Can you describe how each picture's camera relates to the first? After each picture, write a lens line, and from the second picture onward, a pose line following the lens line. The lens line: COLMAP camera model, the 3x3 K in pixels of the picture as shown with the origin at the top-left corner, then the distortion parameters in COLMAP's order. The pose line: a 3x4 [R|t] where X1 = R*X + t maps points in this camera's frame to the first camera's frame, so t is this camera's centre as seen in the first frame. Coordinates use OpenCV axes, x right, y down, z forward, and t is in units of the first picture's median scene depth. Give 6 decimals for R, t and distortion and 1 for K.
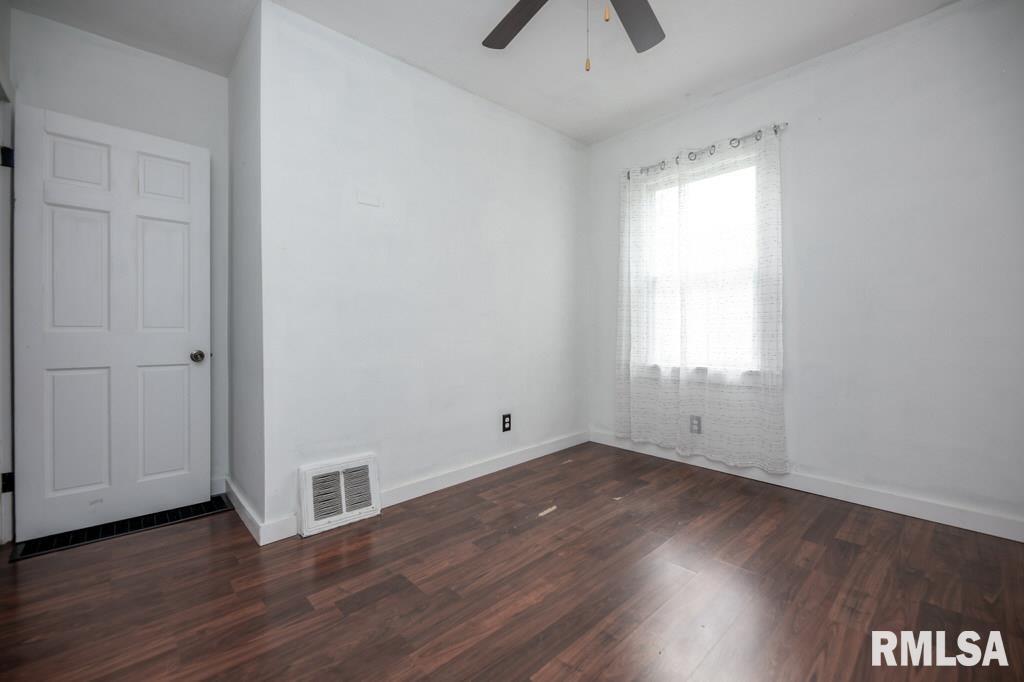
lens RADIAL K [[432.5, 0, 512.7], [0, 432.5, 327.3], [0, 0, 1]] dist [-0.000023, -0.000143]
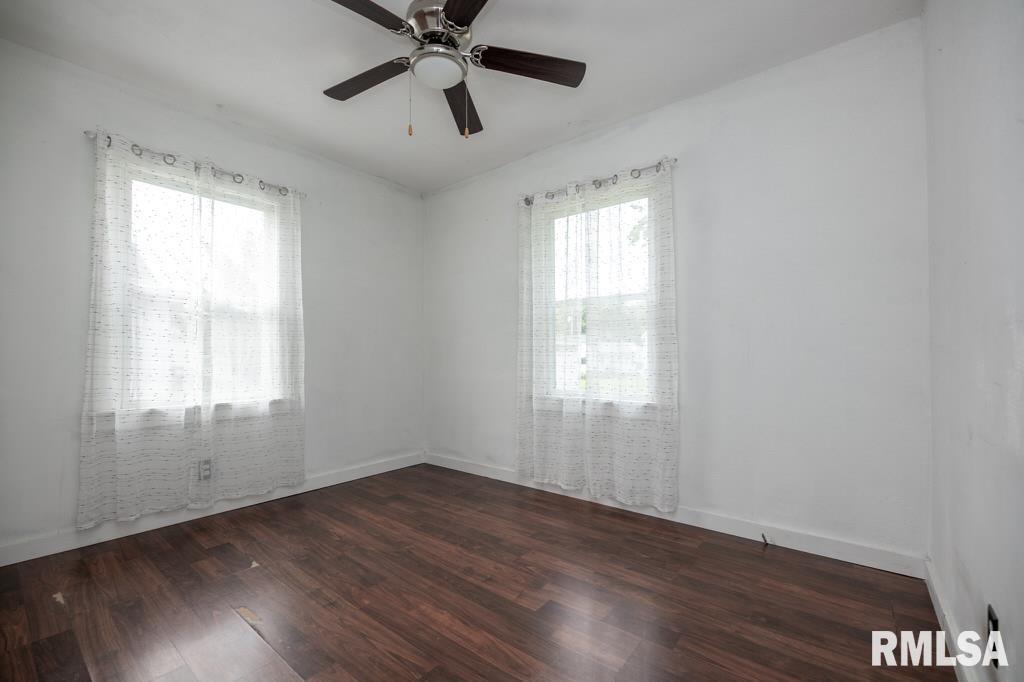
lens RADIAL K [[415.9, 0, 512.0], [0, 415.9, 341.0], [0, 0, 1]] dist [-0.006069, -0.000316]
pose [[-0.152653, 0.042613, 0.987361, -0.600765], [-0.003709, 0.999038, -0.043691, -0.004536], [-0.988273, -0.010332, -0.152348, 0.584767]]
